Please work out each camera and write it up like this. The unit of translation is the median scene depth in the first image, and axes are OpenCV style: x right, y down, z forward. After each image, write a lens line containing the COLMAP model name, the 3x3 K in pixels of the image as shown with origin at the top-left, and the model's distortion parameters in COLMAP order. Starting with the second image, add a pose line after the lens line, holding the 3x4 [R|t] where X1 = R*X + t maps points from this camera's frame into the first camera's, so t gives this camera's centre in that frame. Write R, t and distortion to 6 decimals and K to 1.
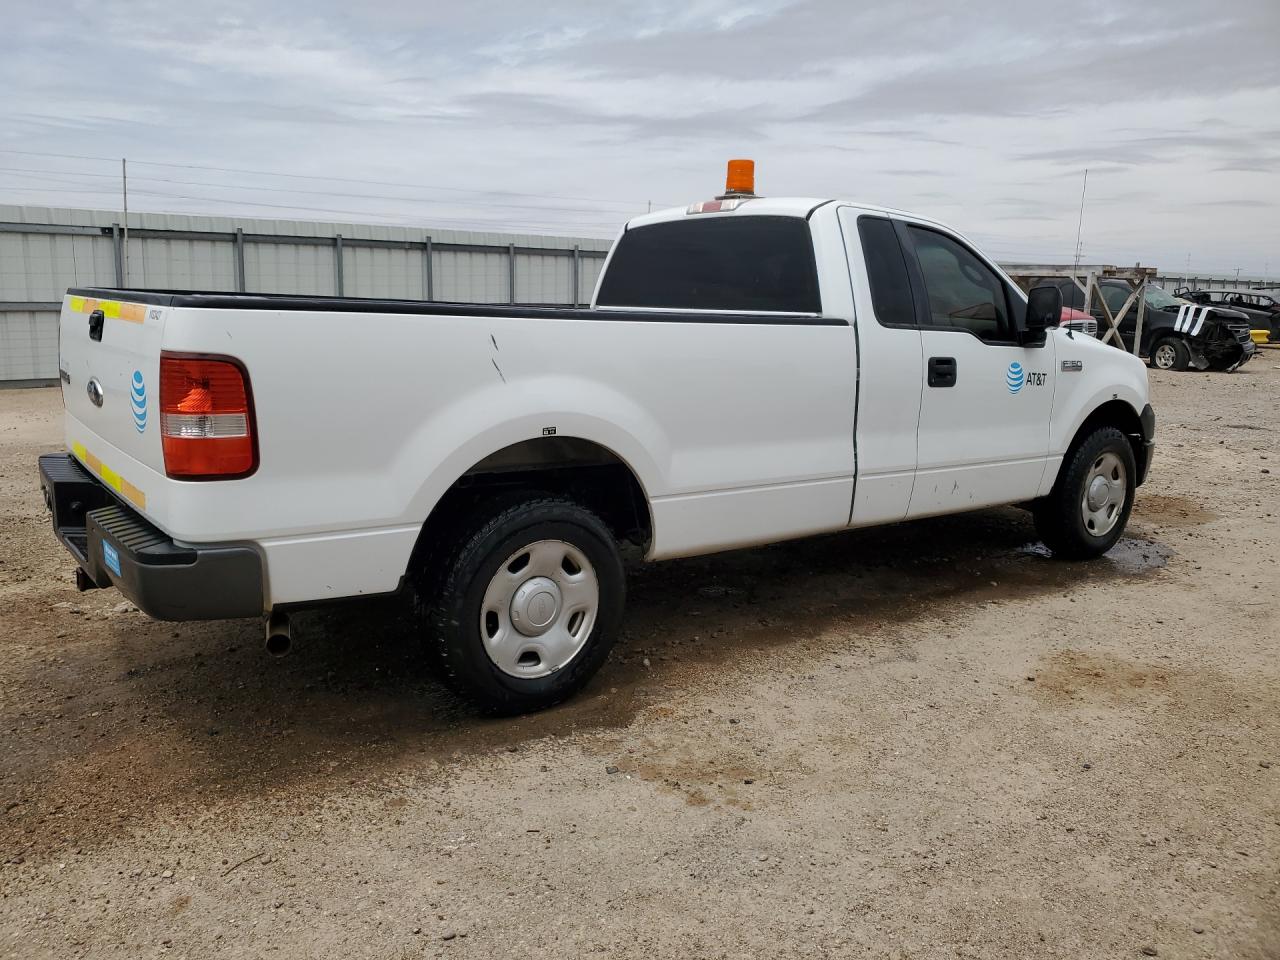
lens RADIAL K [[985.0, 0, 614.9], [0, 985.0, 463.7], [0, 0, 1]] dist [0.033364, -0.024358]
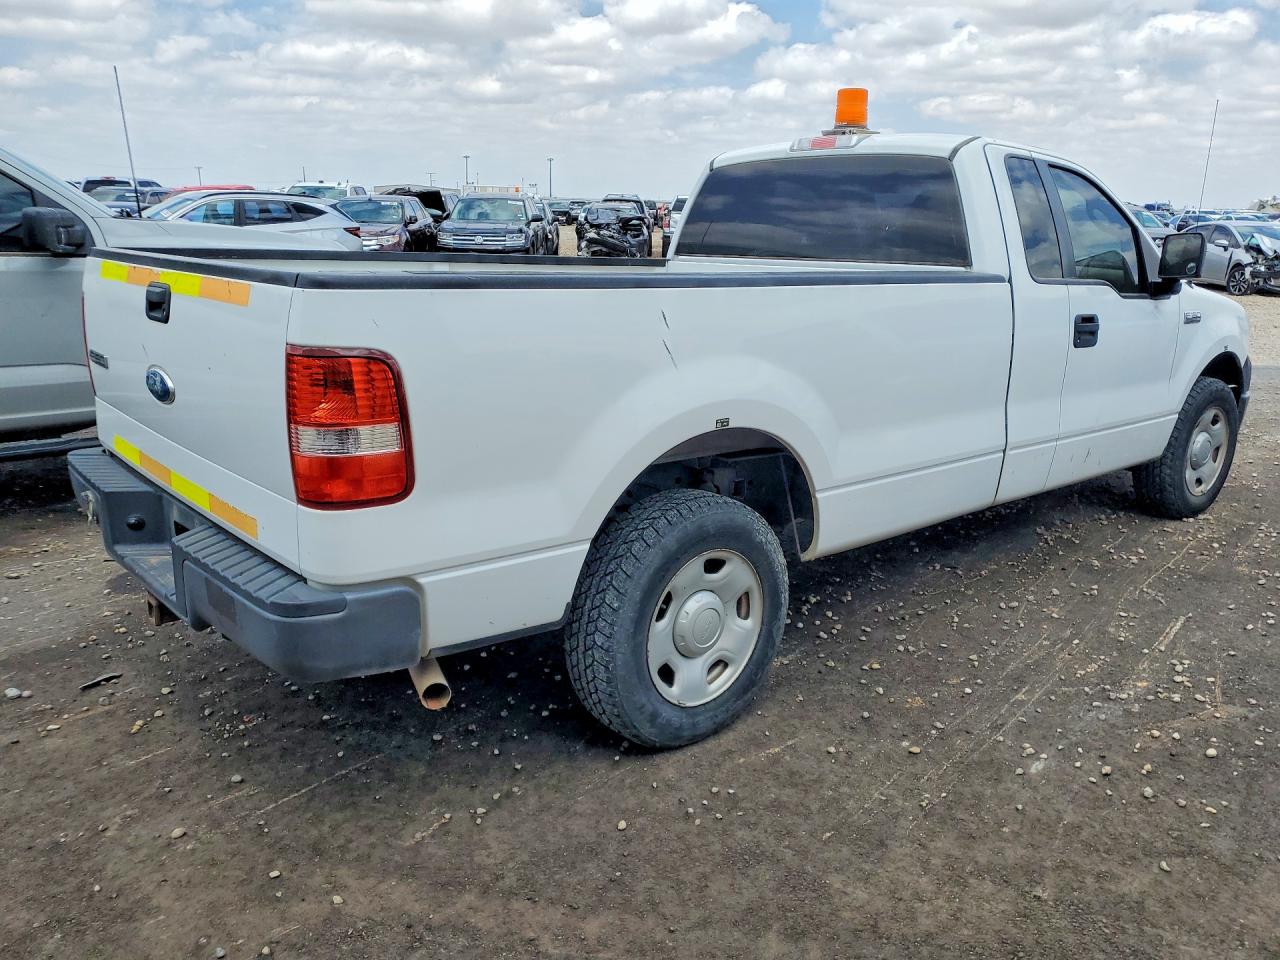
lens RADIAL K [[985.0, 0, 646.1], [0, 985.0, 485.1], [0, 0, 1]] dist [0.033364, -0.024358]
pose [[0.996183, -0.028887, 0.082375, -0.165781], [0.021288, 0.995561, 0.091679, -0.047807], [-0.084657, -0.089576, 0.992376, 0.129027]]
